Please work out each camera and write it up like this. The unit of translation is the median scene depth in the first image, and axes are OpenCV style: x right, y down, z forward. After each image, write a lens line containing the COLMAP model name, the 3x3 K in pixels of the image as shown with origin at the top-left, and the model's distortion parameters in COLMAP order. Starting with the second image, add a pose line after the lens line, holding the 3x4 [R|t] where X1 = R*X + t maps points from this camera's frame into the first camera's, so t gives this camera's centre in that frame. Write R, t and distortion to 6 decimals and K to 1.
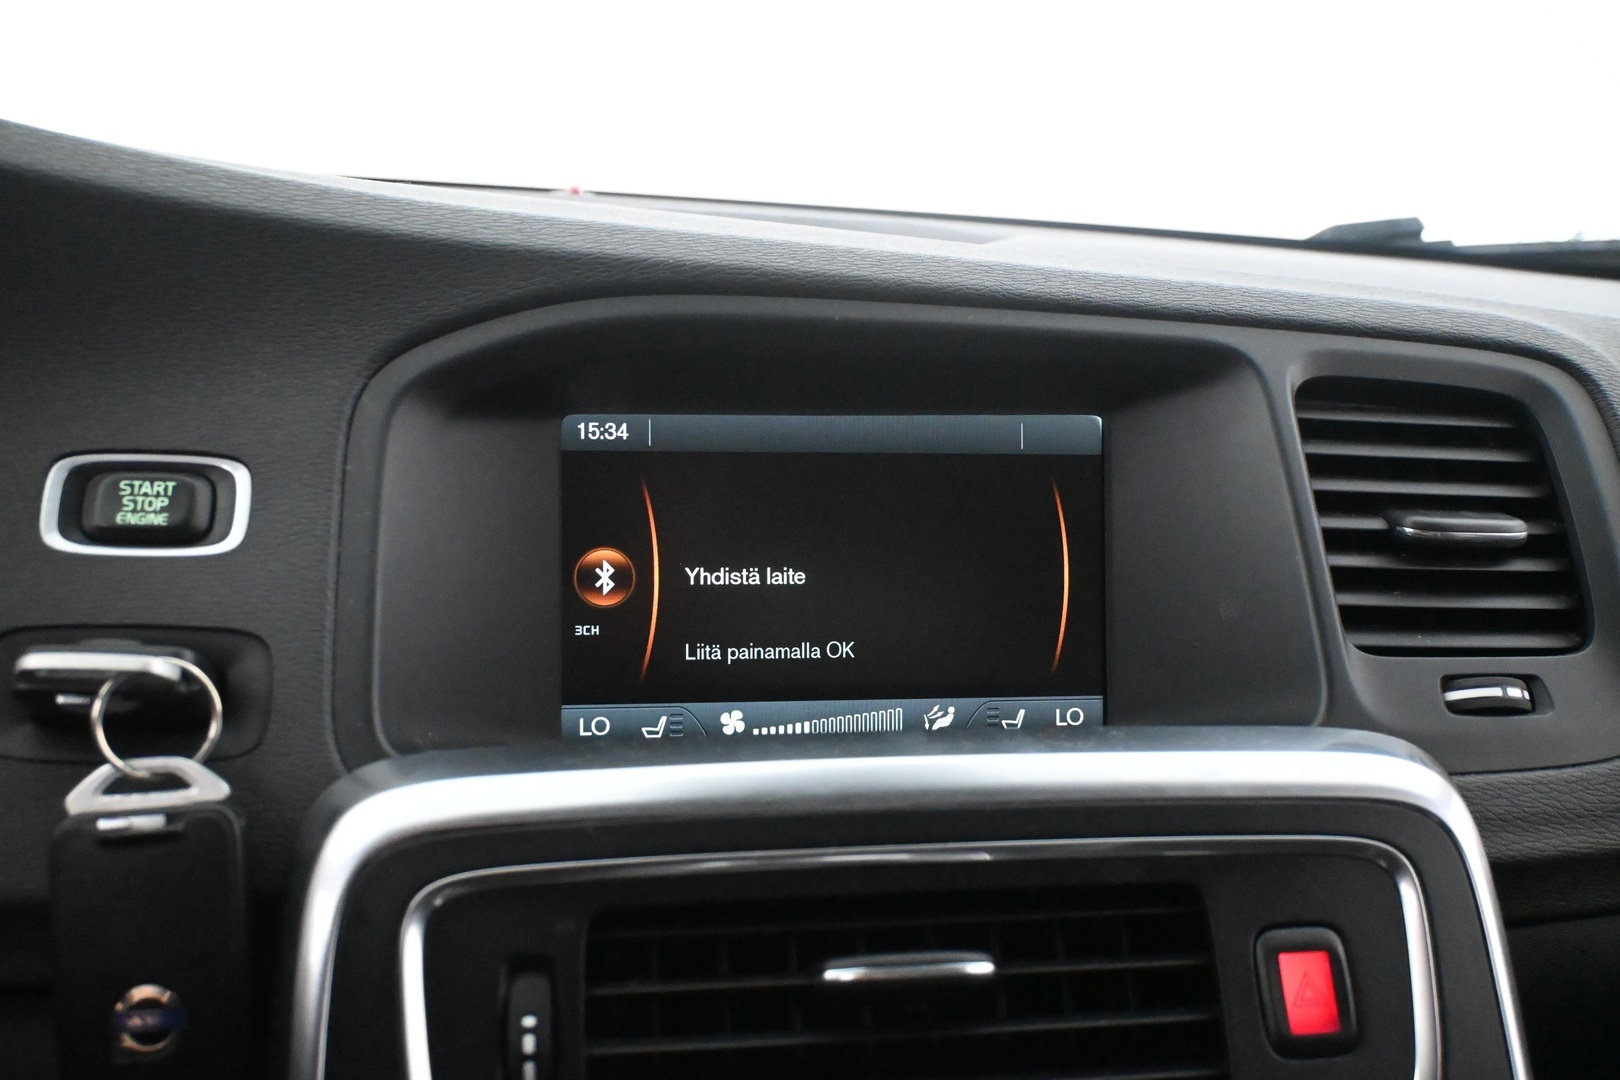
lens RADIAL K [[1515.5, 0, 810.0], [0, 1515.5, 540.0], [0, 0, 1]] dist [-0.005077, -0.004069]
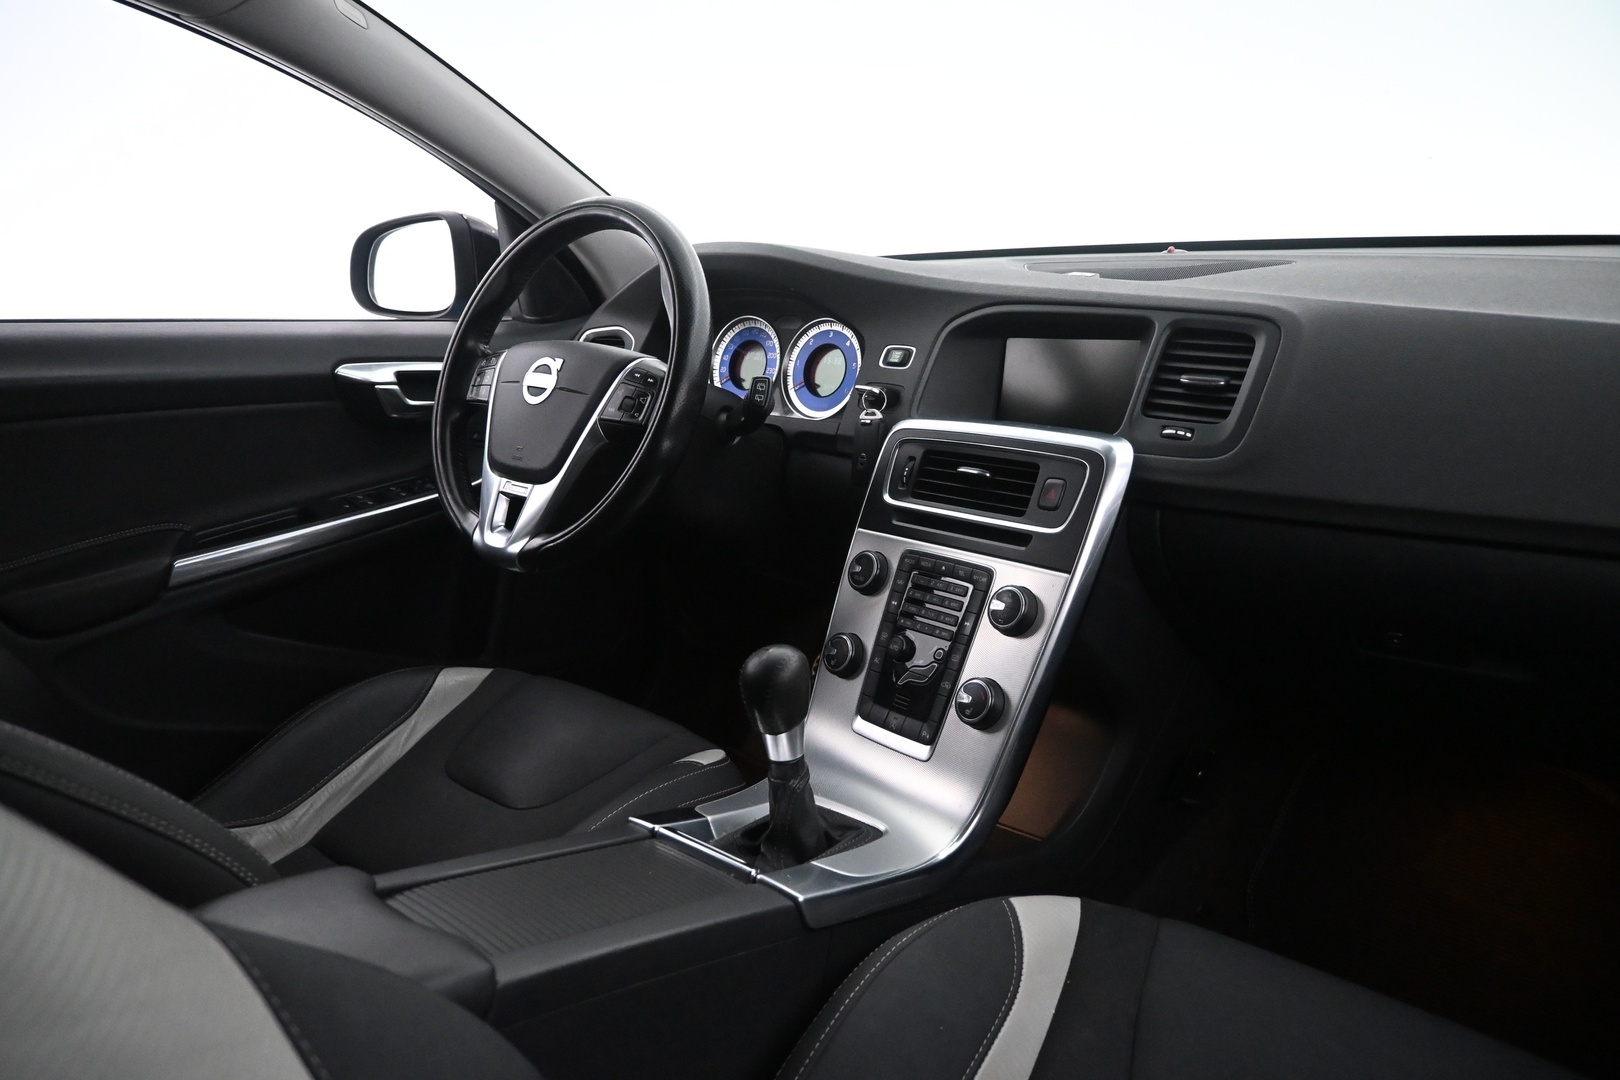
lens RADIAL K [[1100.7, 0, 798.9], [0, 1100.7, 535.1], [0, 0, 1]] dist [0.000913, -0.000455]
pose [[0.510703, 0.161789, -0.844397, 2.218149], [-0.082666, 0.986825, 0.139081, 0.066361], [0.855774, -0.001226, 0.517348, -0.903464]]
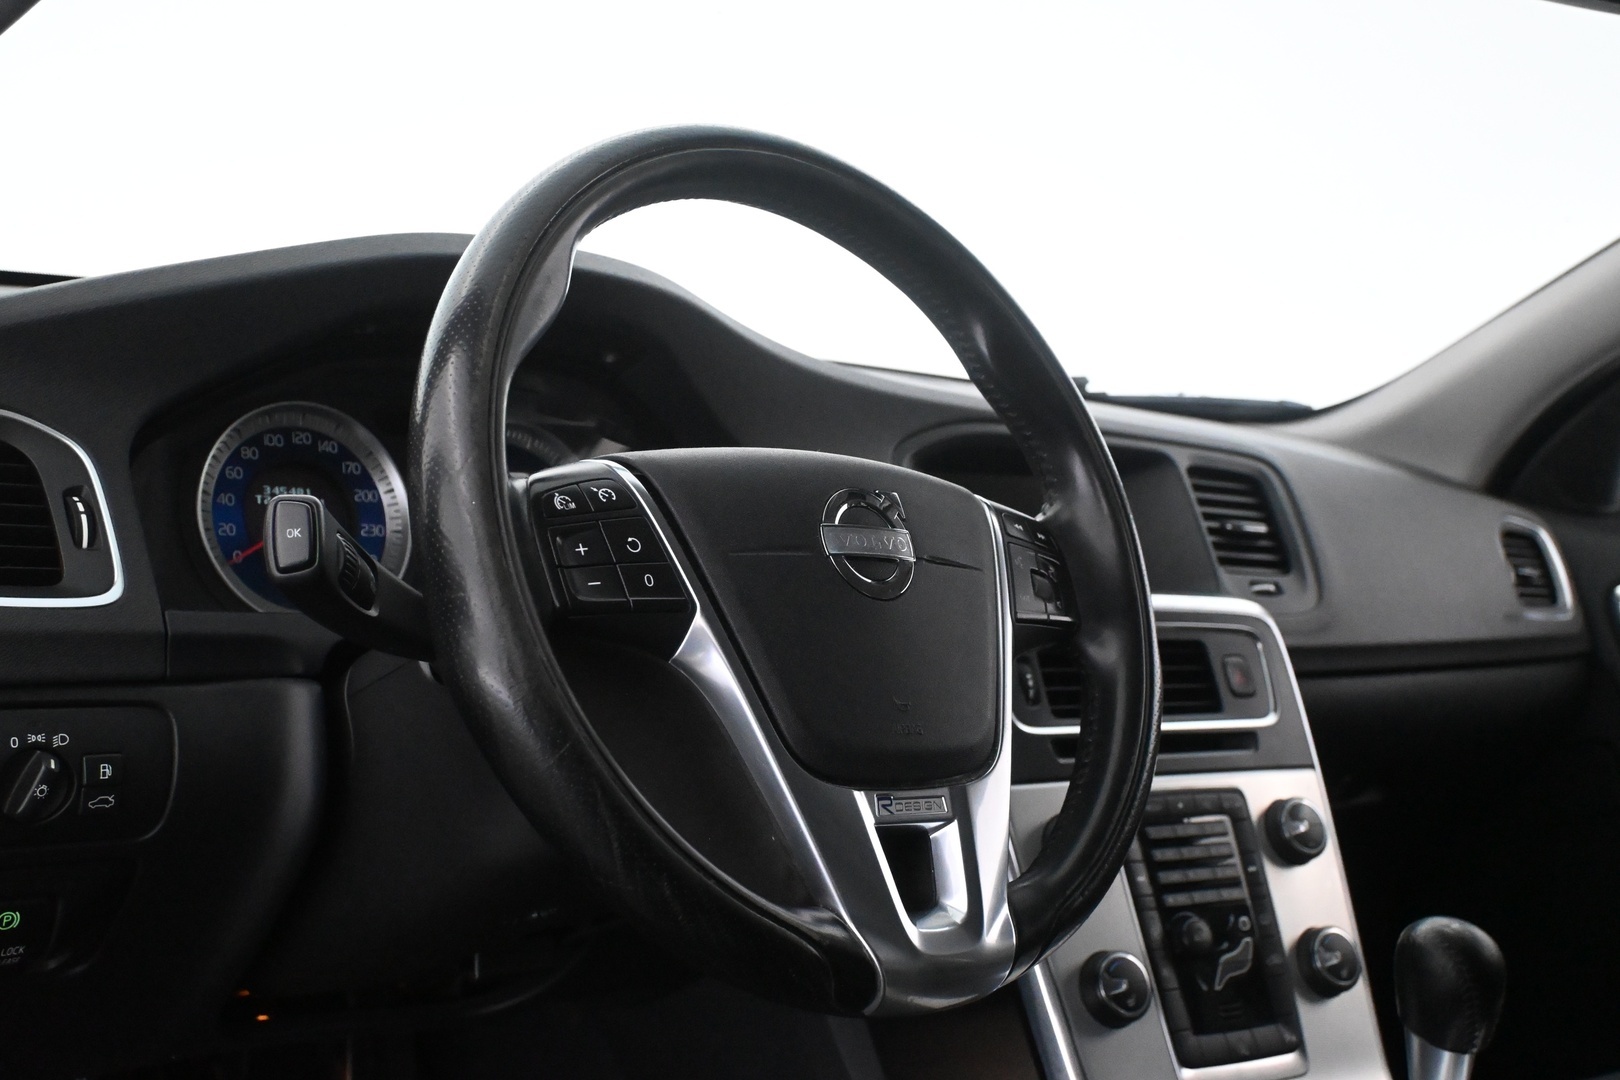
lens RADIAL K [[2029.2, 0, 810.0], [0, 2029.2, 540.0], [0, 0, 1]] dist [0.069912, -0.001862]
pose [[0.910611, 0.016321, 0.412941, -1.901022], [0.017715, 0.996760, -0.078461, 0.312486], [-0.412884, 0.078762, 0.907372, -2.068739]]
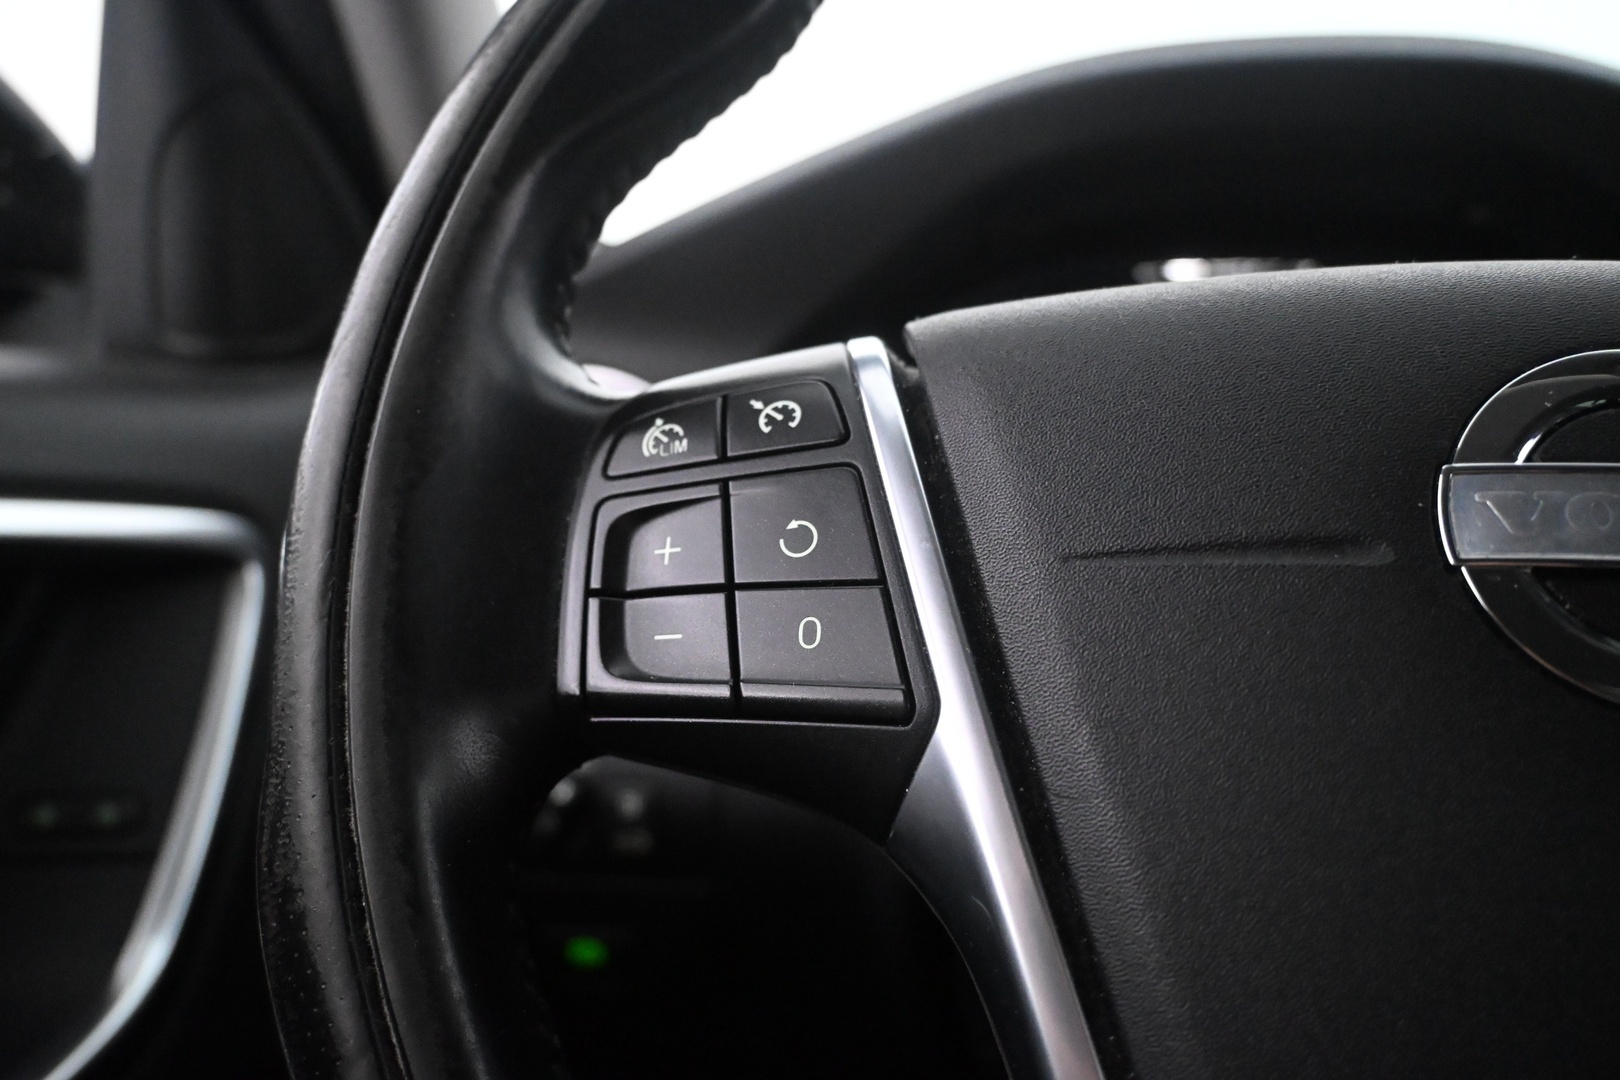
lens RADIAL K [[1249.5, 0, 759.3], [0, 1249.5, 547.3], [0, 0, 1]] dist [0.000261, 0.001391]
pose [[0.867636, 0.011379, -0.497070, -0.909830], [-0.034568, 0.998699, -0.037477, 0.164798], [0.495998, 0.049699, 0.866900, -0.448666]]
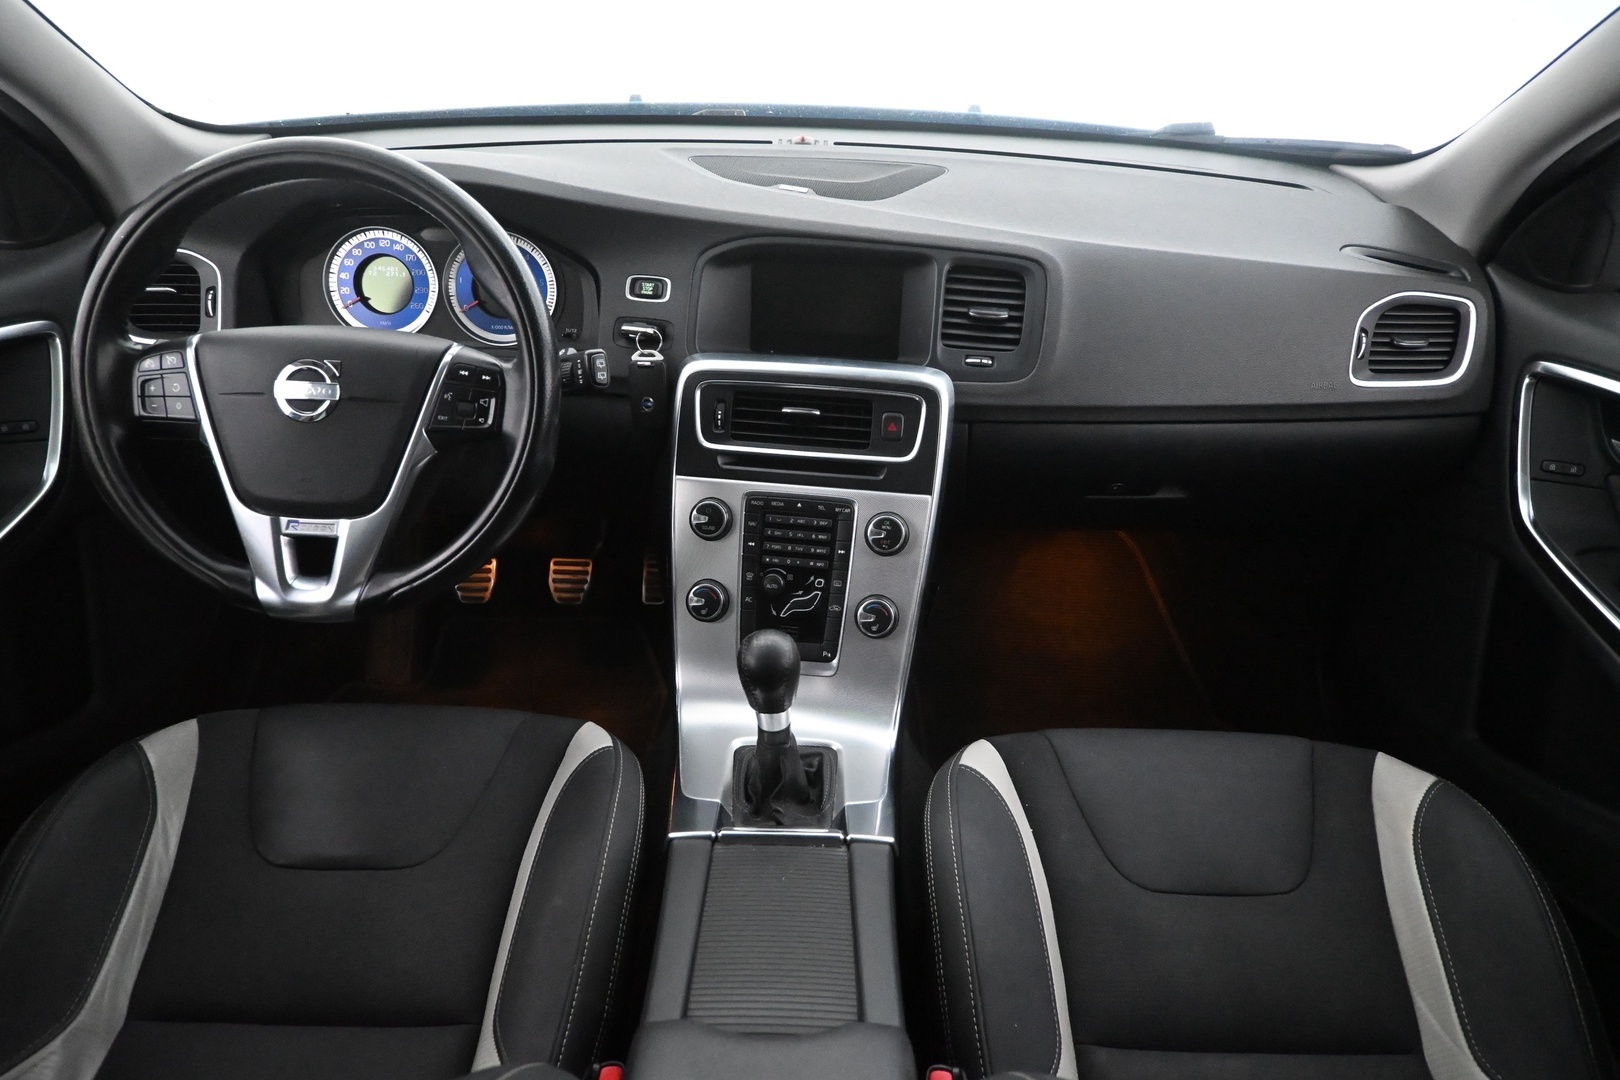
lens RADIAL K [[1100.7, 0, 798.9], [0, 1100.7, 535.1], [0, 0, 1]] dist [0.000913, -0.000455]
pose [[0.947512, 0.140684, -0.287106, 0.971041], [-0.035037, 0.938268, 0.344131, -0.461185], [0.317796, -0.316009, 0.893949, -1.893286]]
